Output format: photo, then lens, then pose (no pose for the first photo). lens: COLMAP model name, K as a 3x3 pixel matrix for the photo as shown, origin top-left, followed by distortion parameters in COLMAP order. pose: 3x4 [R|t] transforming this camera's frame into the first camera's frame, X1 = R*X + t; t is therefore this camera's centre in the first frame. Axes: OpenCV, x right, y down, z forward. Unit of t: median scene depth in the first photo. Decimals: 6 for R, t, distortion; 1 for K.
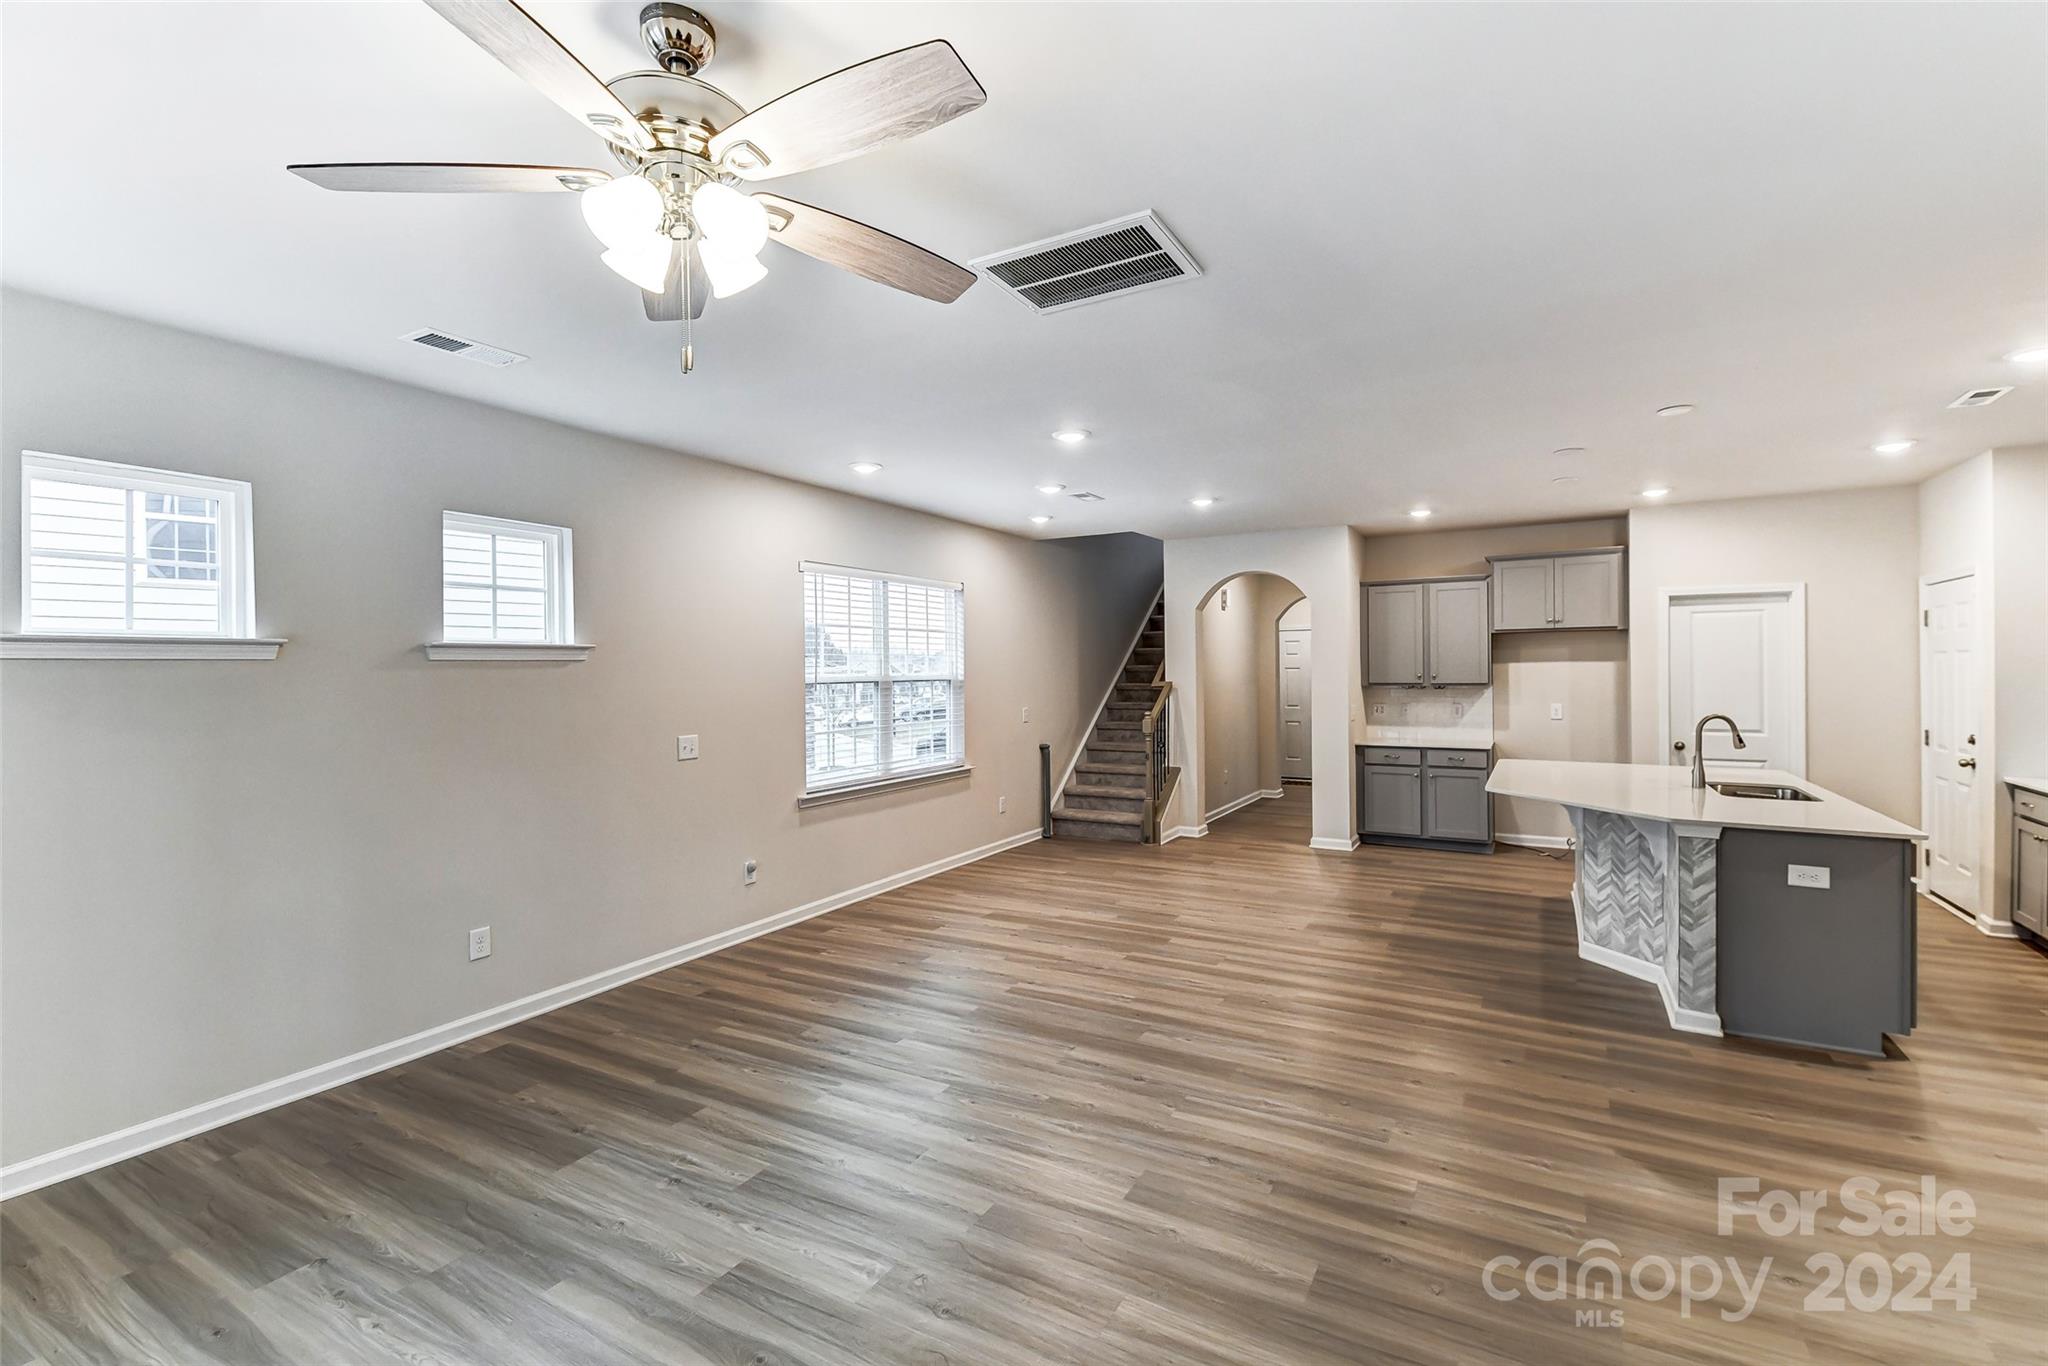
lens RADIAL K [[962.0, 0, 1032.5], [0, 962.0, 664.5], [0, 0, 1]] dist [0.001464, 0.000071]
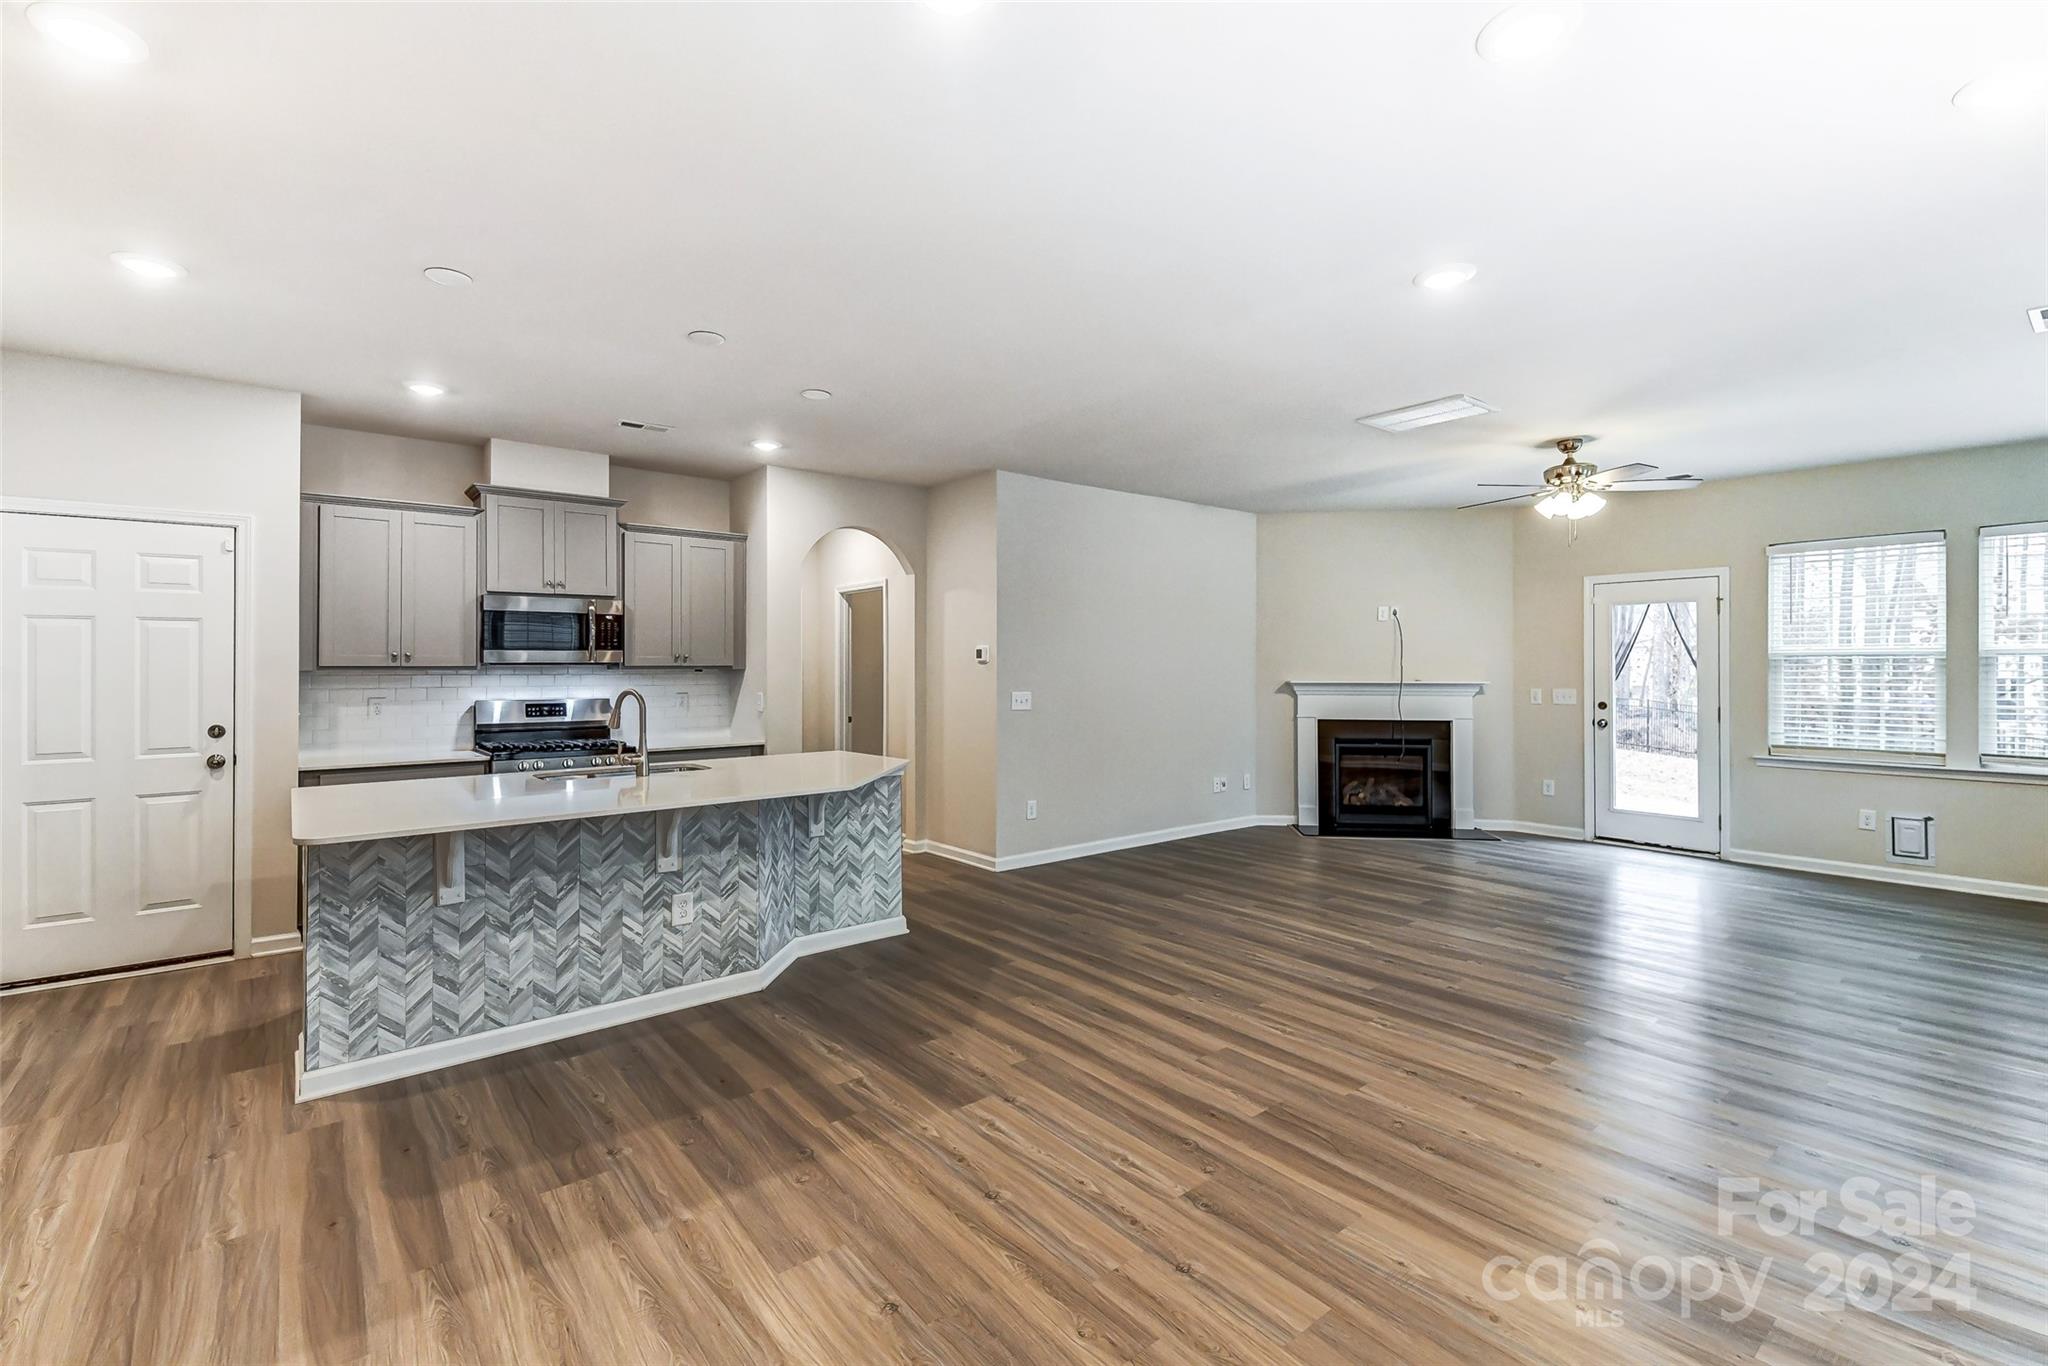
lens RADIAL K [[868.6, 0, 959.8], [0, 868.6, 677.3], [0, 0, 1]] dist [0.001380, 0.000047]
pose [[-0.899099, 0.012641, 0.437564, 0.080475], [0.012675, 0.999916, -0.002843, 0.036531], [-0.437563, 0.002990, -0.899183, 1.625595]]
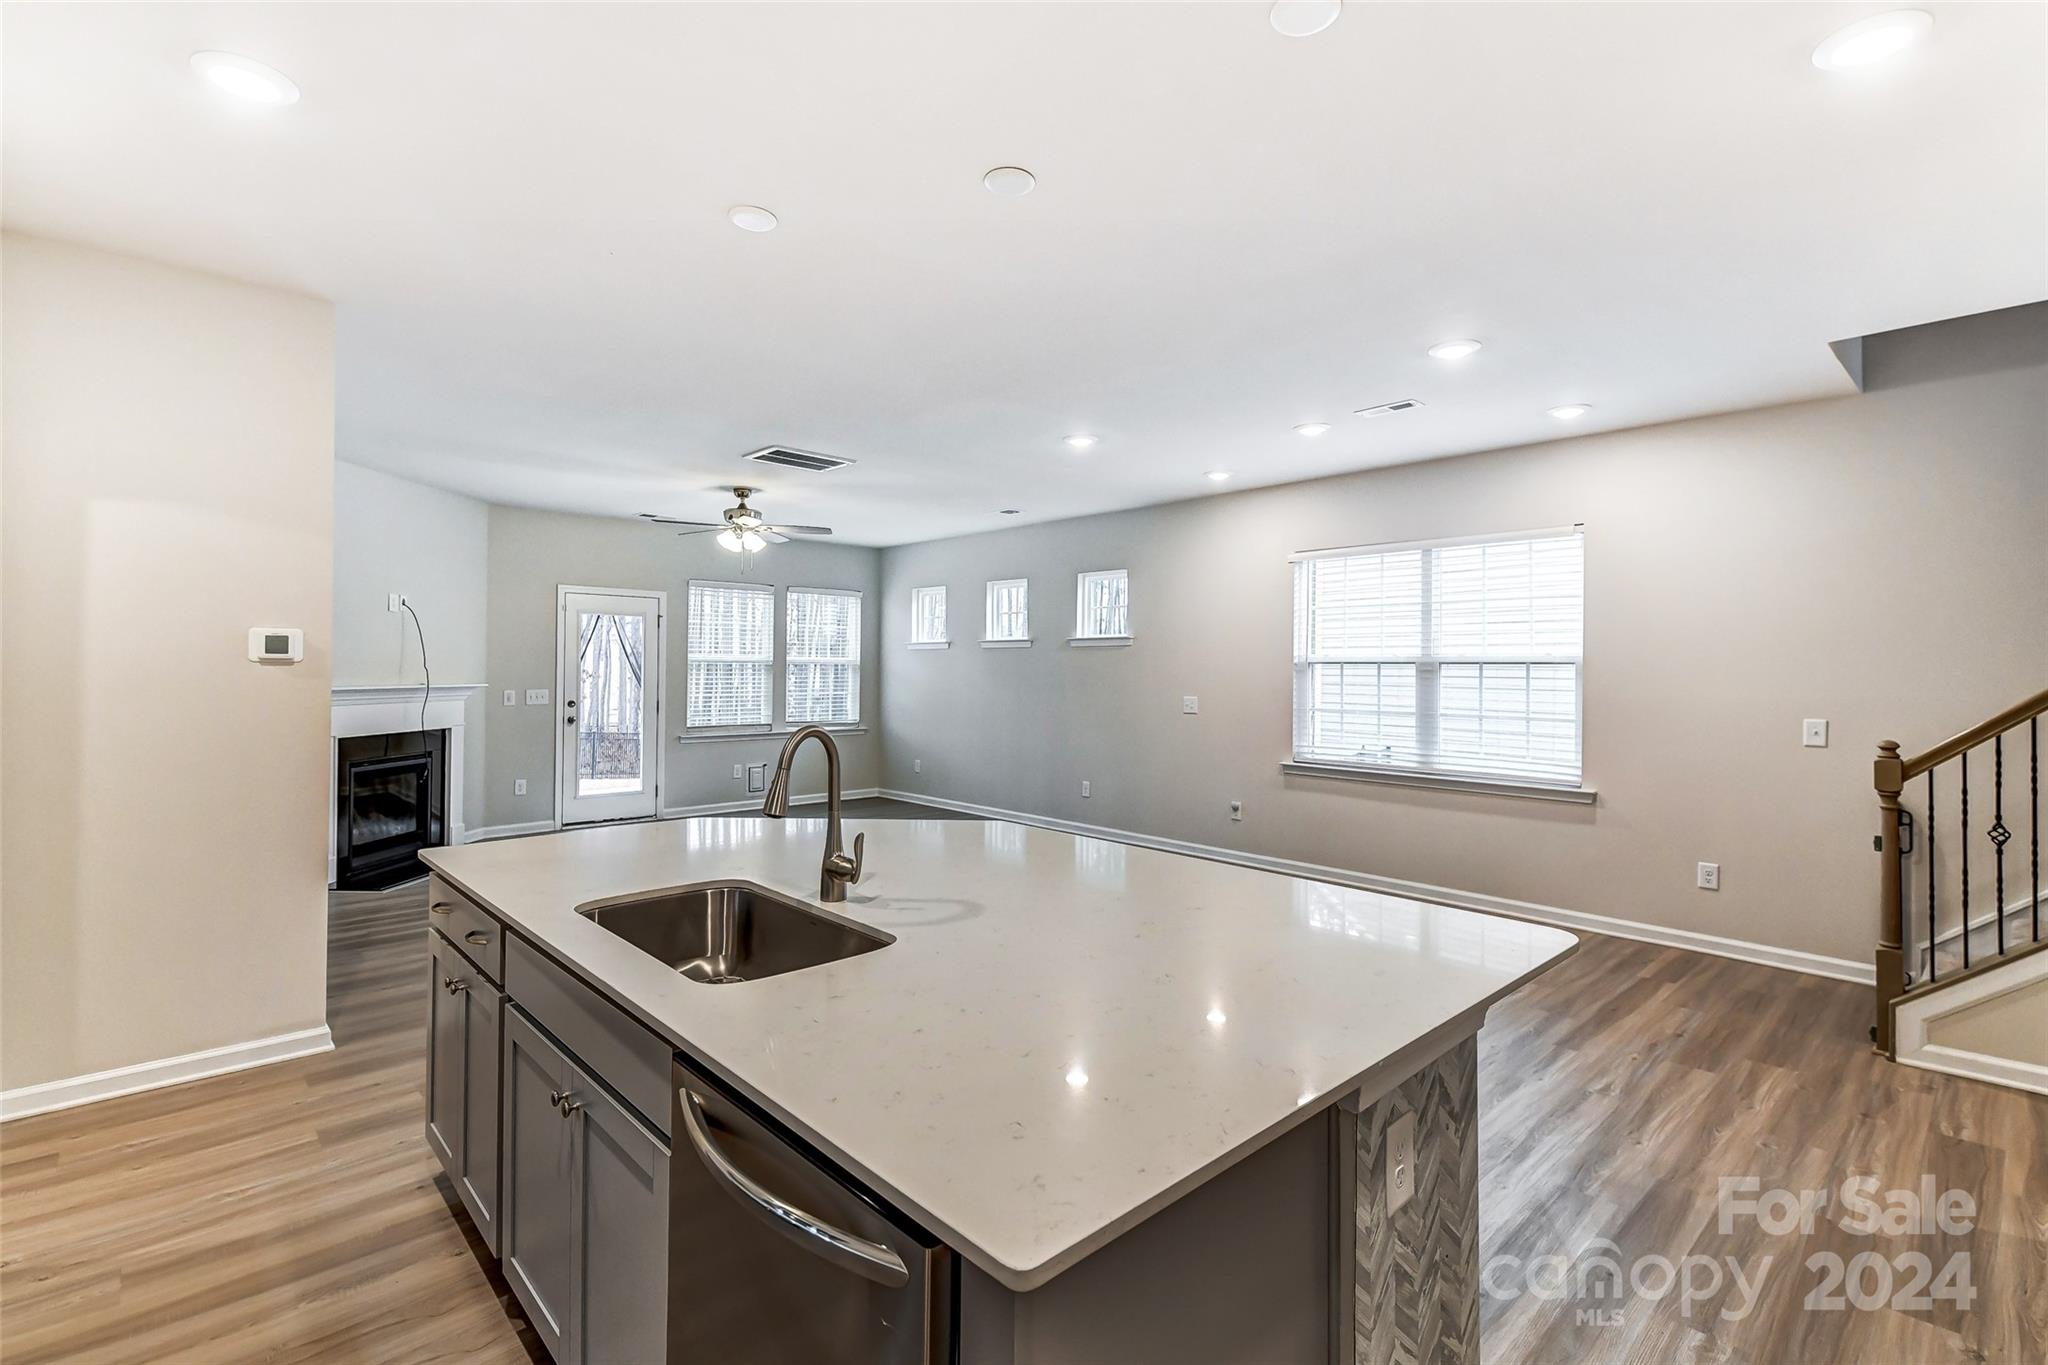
lens RADIAL K [[962.0, 0, 1032.5], [0, 962.0, 664.0], [0, 0, 1]] dist [0.001464, 0.000071]
pose [[-0.351264, 0.010051, -0.936222, 1.056419], [0.006280, 0.999945, 0.008379, 0.011625], [0.936255, -0.002936, -0.351308, 1.284018]]
